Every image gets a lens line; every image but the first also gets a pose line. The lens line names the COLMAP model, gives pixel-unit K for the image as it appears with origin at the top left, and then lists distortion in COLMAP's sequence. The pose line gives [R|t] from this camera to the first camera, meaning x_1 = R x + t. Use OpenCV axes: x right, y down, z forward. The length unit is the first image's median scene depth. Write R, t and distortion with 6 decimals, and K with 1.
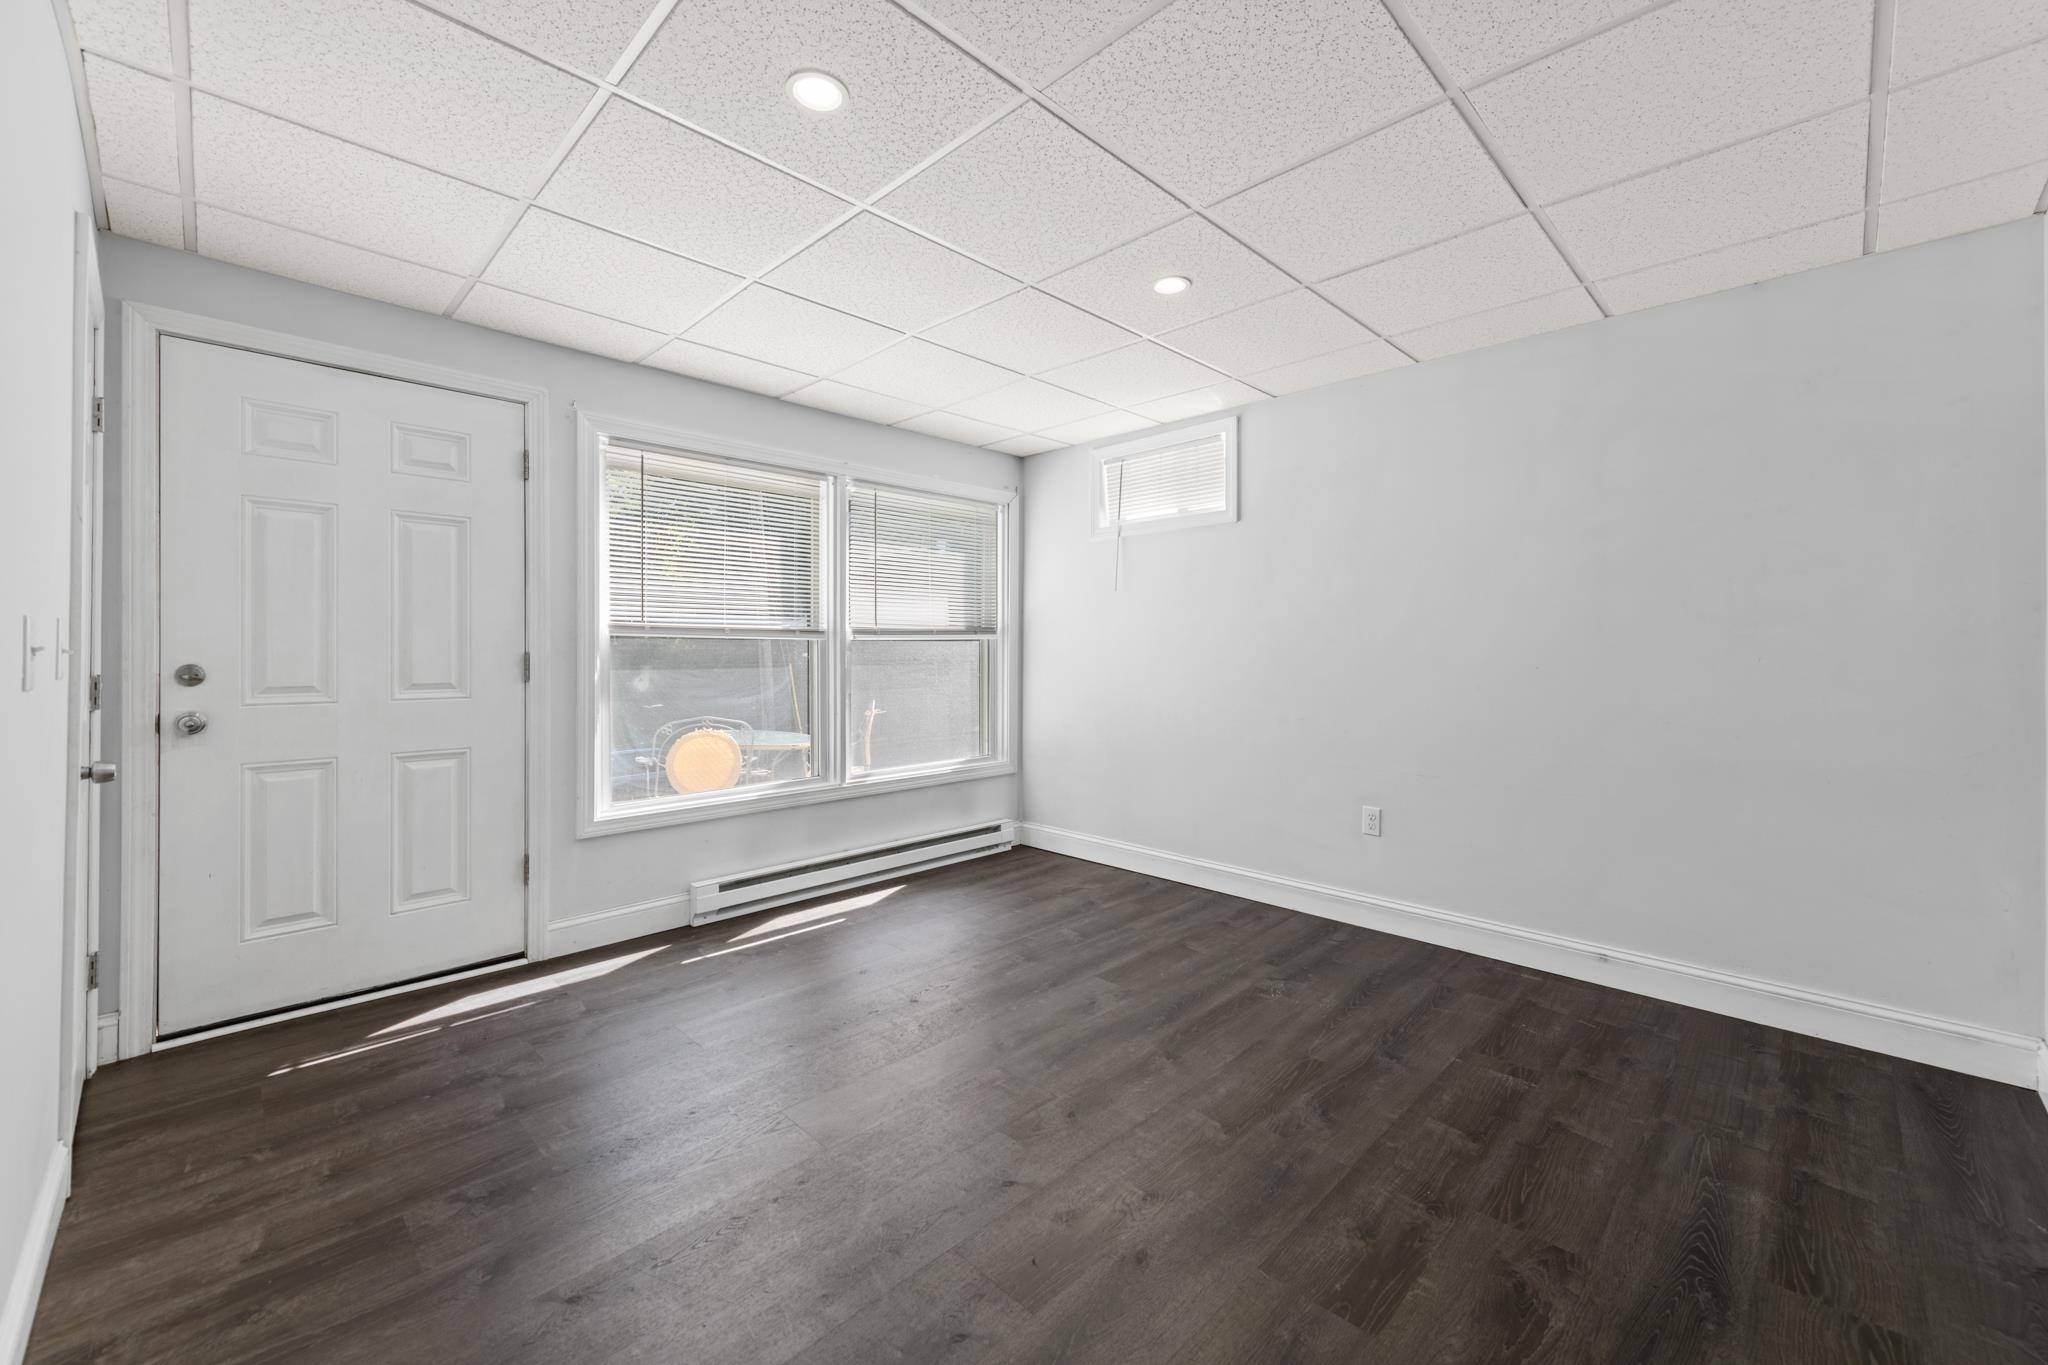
lens RADIAL K [[814.0, 0, 1021.8], [0, 814.0, 649.3], [0, 0, 1]] dist [0.001583, 0.000030]
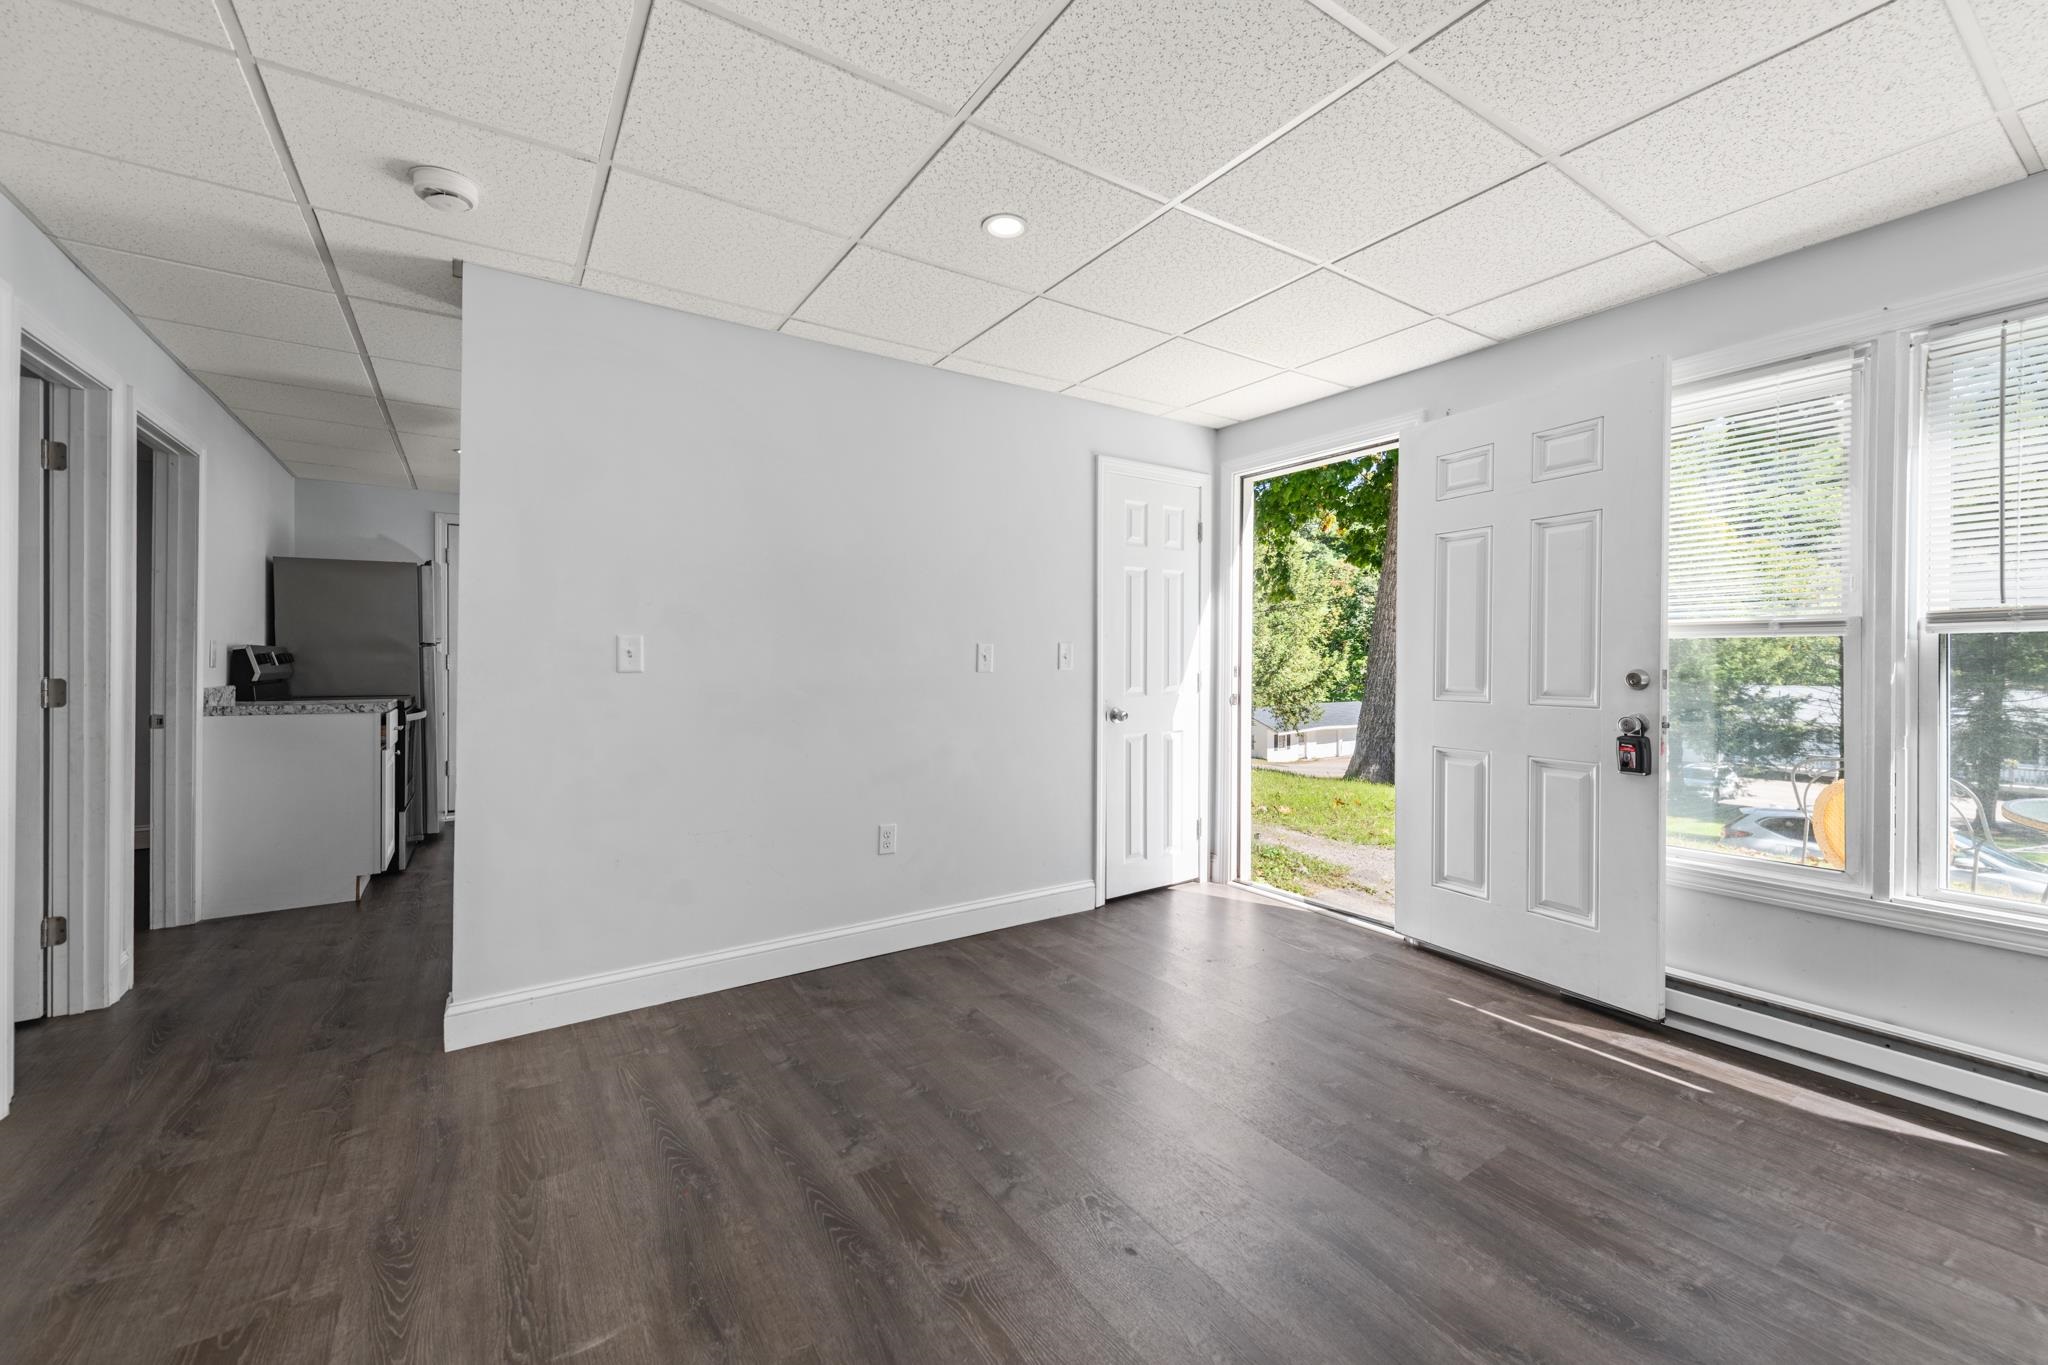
lens RADIAL K [[814.0, 0, 1021.8], [0, 814.0, 649.3], [0, 0, 1]] dist [0.001583, 0.000030]
pose [[-0.197343, -0.006303, -0.980314, 0.507010], [-0.005556, 0.999970, -0.005311, 0.005507], [0.980319, 0.004399, -0.197372, 0.640484]]
